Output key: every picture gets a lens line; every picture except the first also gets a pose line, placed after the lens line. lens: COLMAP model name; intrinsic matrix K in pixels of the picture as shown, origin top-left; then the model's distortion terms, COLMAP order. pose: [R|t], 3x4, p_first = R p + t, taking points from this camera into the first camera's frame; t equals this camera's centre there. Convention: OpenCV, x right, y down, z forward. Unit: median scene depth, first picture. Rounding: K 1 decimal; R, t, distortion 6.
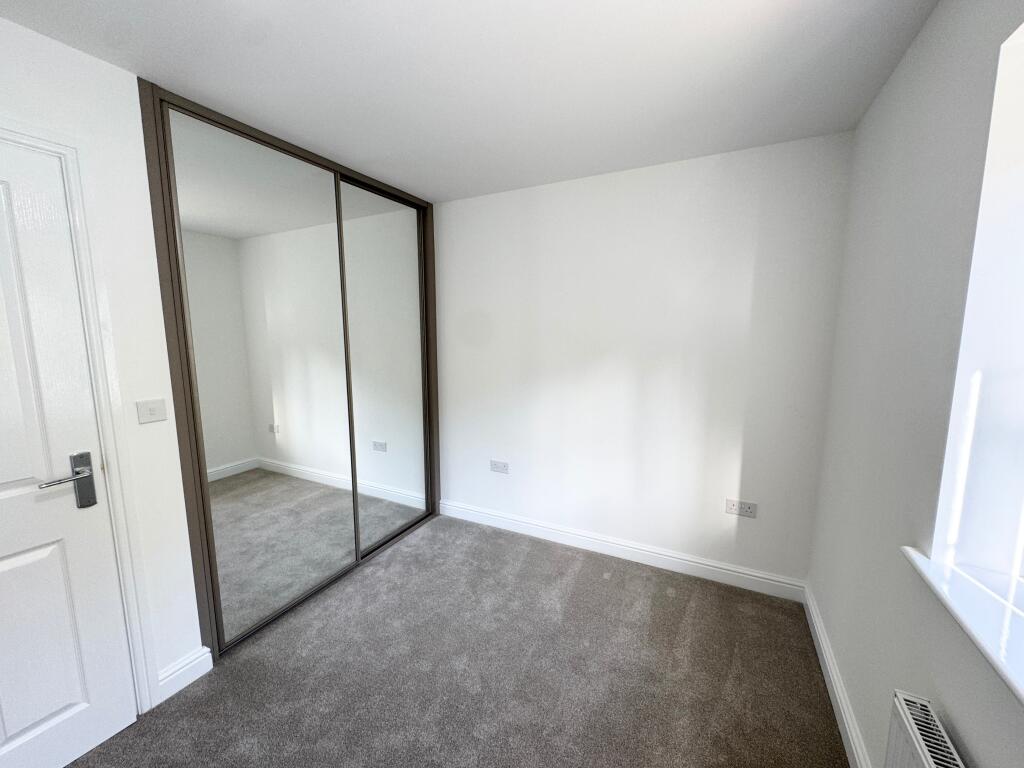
lens RADIAL K [[410.5, 0, 511.4], [0, 410.5, 386.0], [0, 0, 1]] dist [-0.001835, 0.000697]
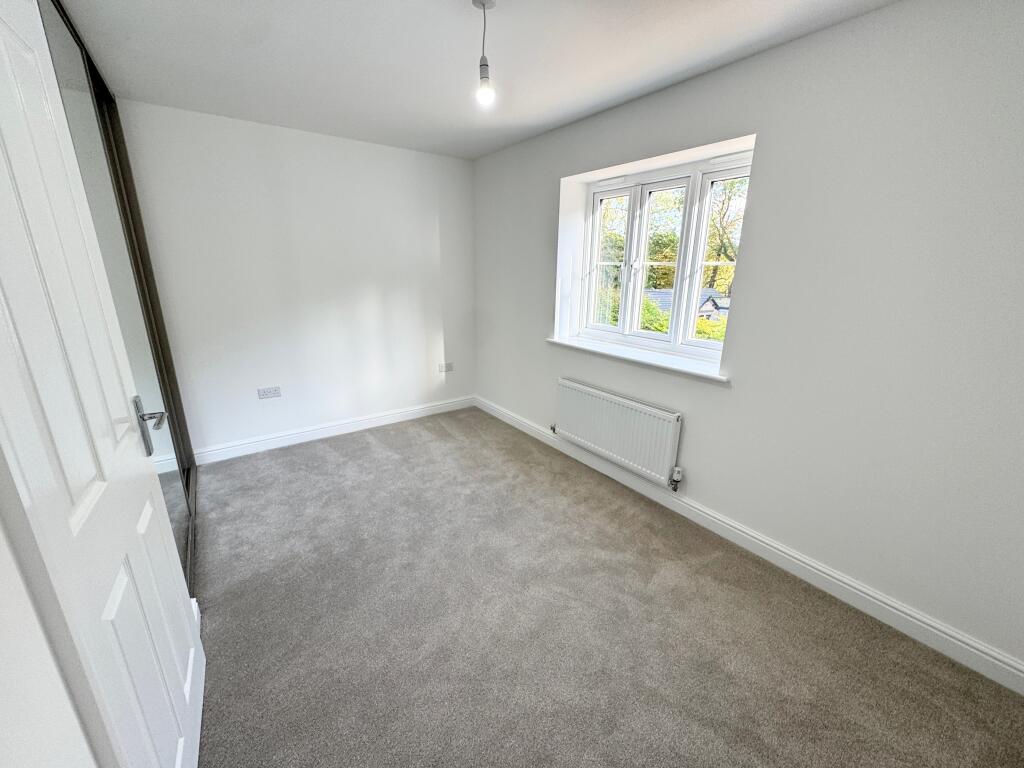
lens RADIAL K [[410.5, 0, 512.0], [0, 410.5, 384.0], [0, 0, 1]] dist [-0.001835, 0.000697]
pose [[0.454558, -0.240925, 0.857515, -0.857300], [0.108930, 0.970534, 0.214936, 0.015862], [-0.884031, -0.004292, 0.467408, -0.090180]]
